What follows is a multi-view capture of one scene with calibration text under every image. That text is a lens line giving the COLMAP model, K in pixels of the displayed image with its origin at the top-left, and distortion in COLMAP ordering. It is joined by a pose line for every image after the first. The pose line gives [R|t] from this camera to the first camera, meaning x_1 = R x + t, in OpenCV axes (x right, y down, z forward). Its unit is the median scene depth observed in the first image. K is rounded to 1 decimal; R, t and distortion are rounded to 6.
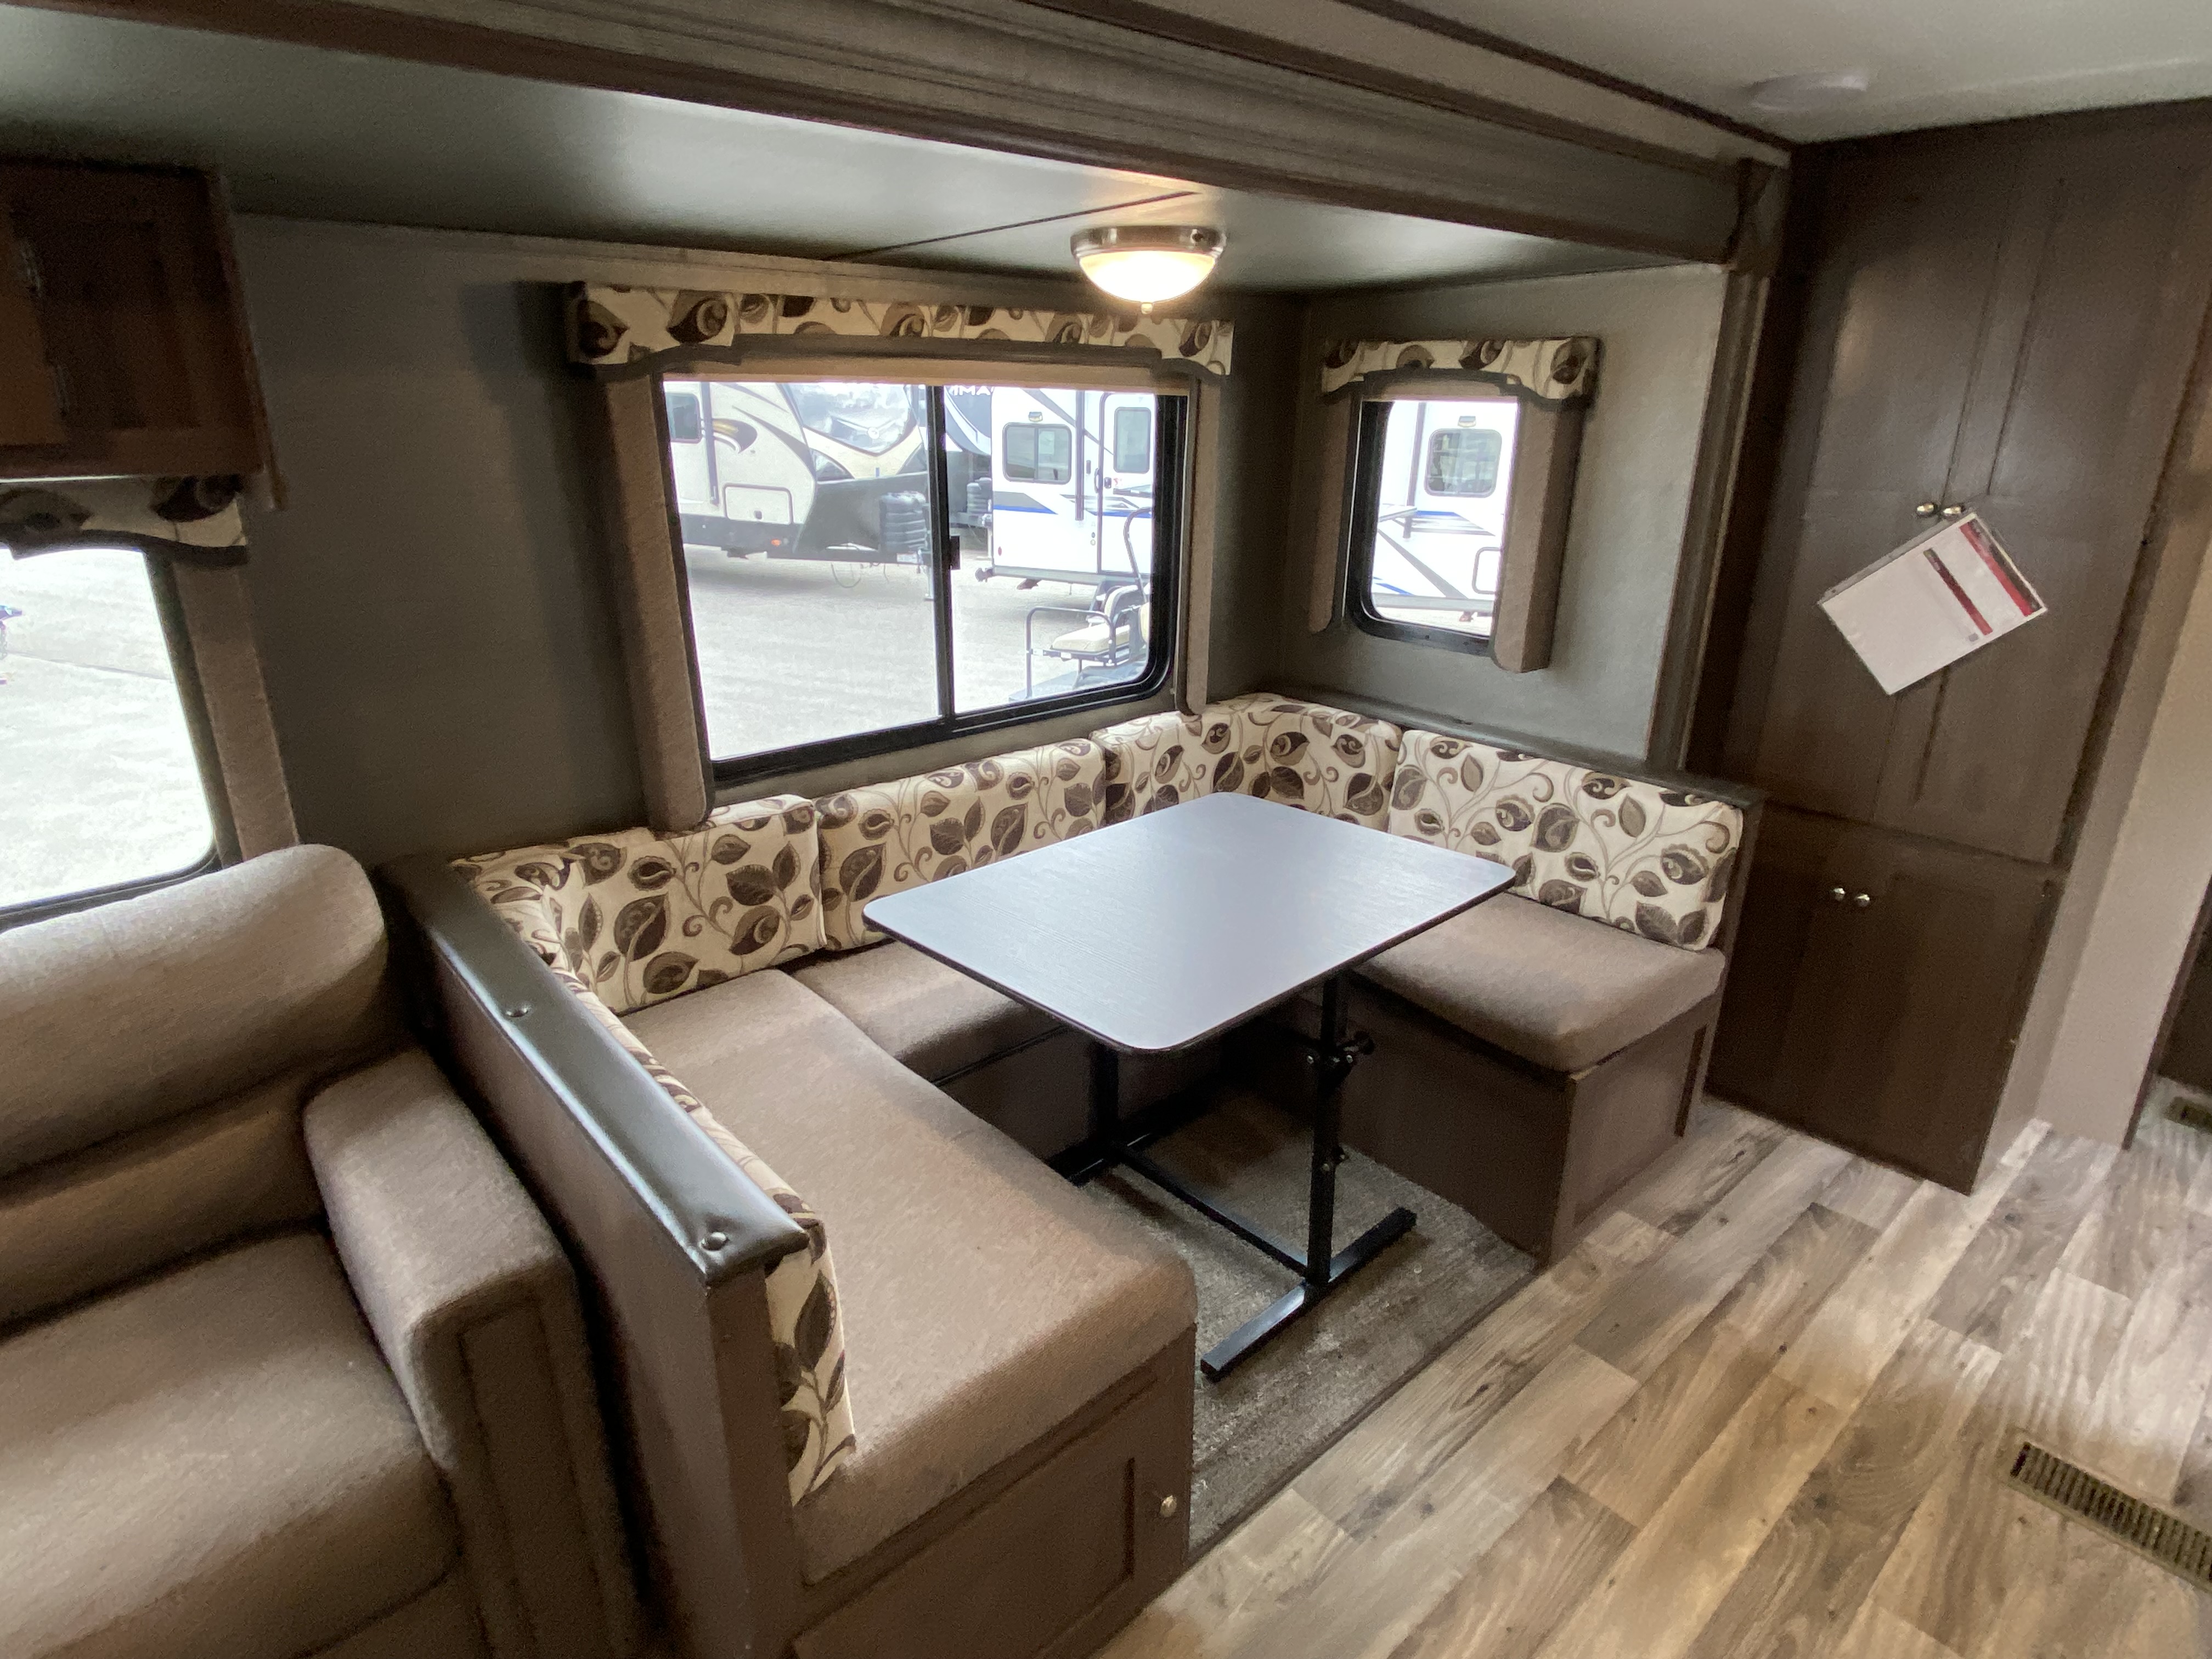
lens RADIAL K [[1182.6, 0, 1112.6], [0, 1182.6, 830.2], [0, 0, 1]] dist [0.022930, -0.023362]
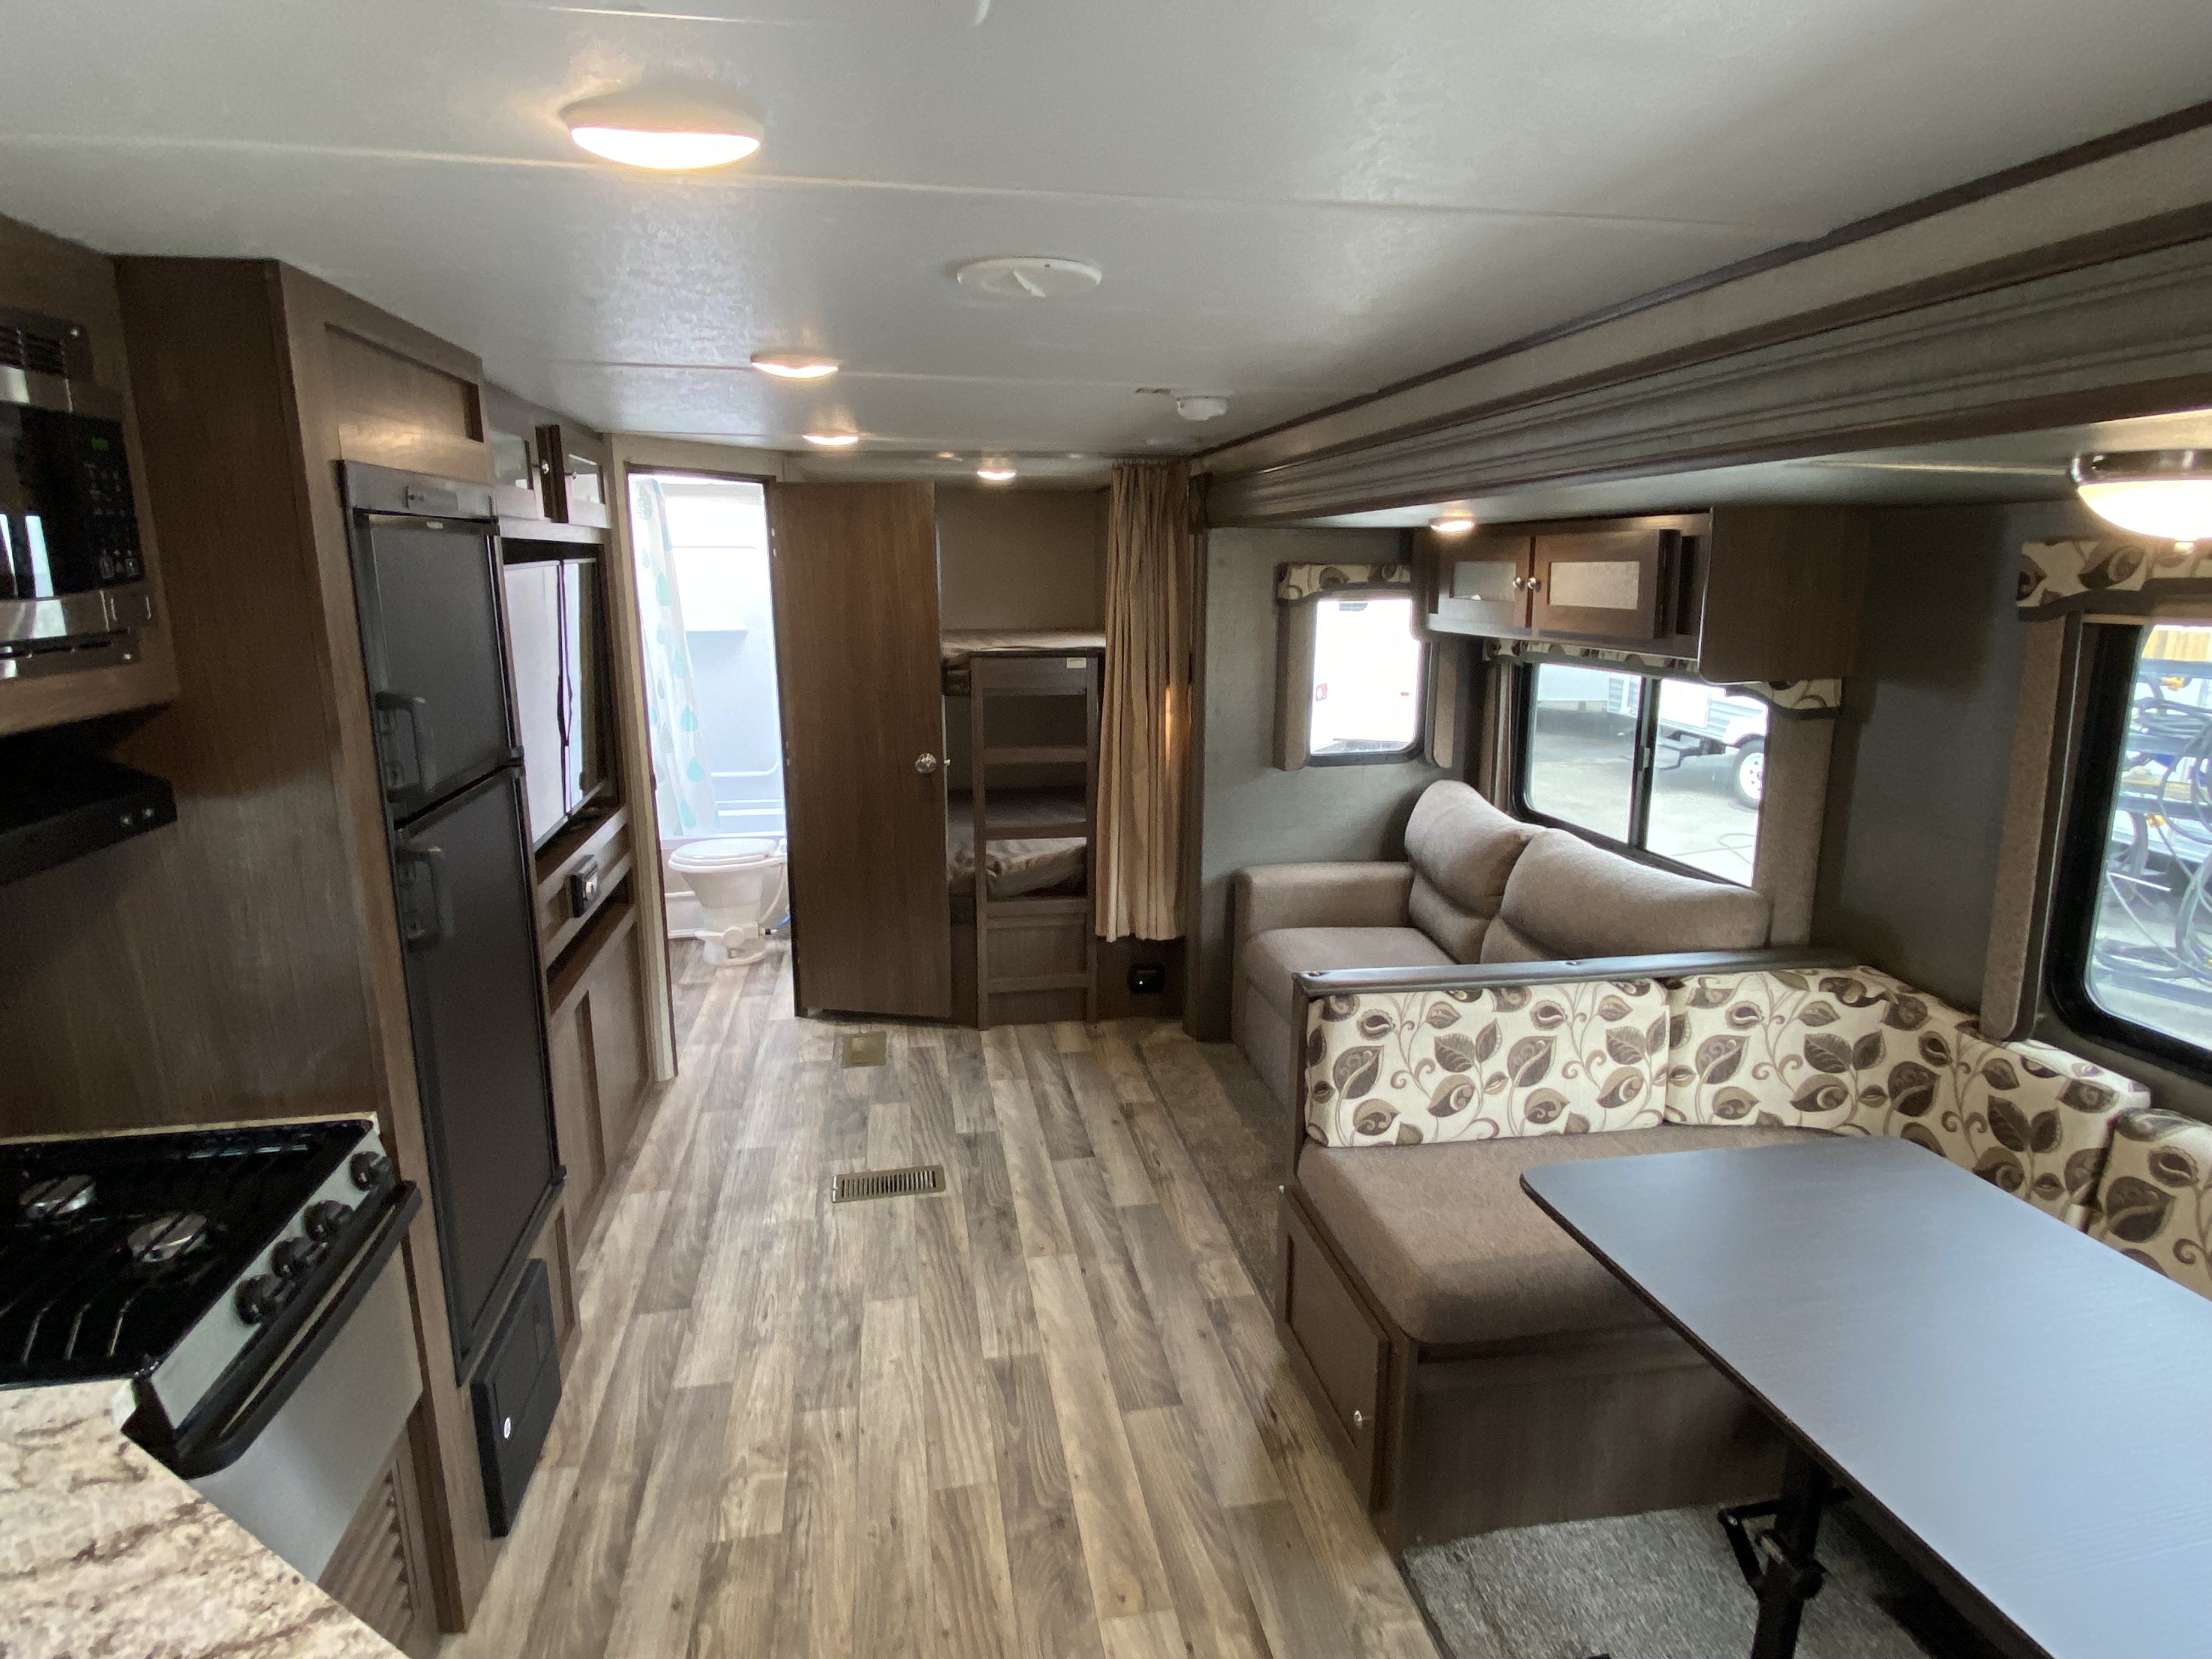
lens RADIAL K [[1182.6, 0, 1085.2], [0, 1182.6, 828.6], [0, 0, 1]] dist [0.022930, -0.023362]
pose [[-0.530935, 0.174977, -0.829151, 0.824865], [-0.291213, 0.881186, 0.372433, -0.296855], [0.795803, 0.439197, -0.416896, 0.689860]]
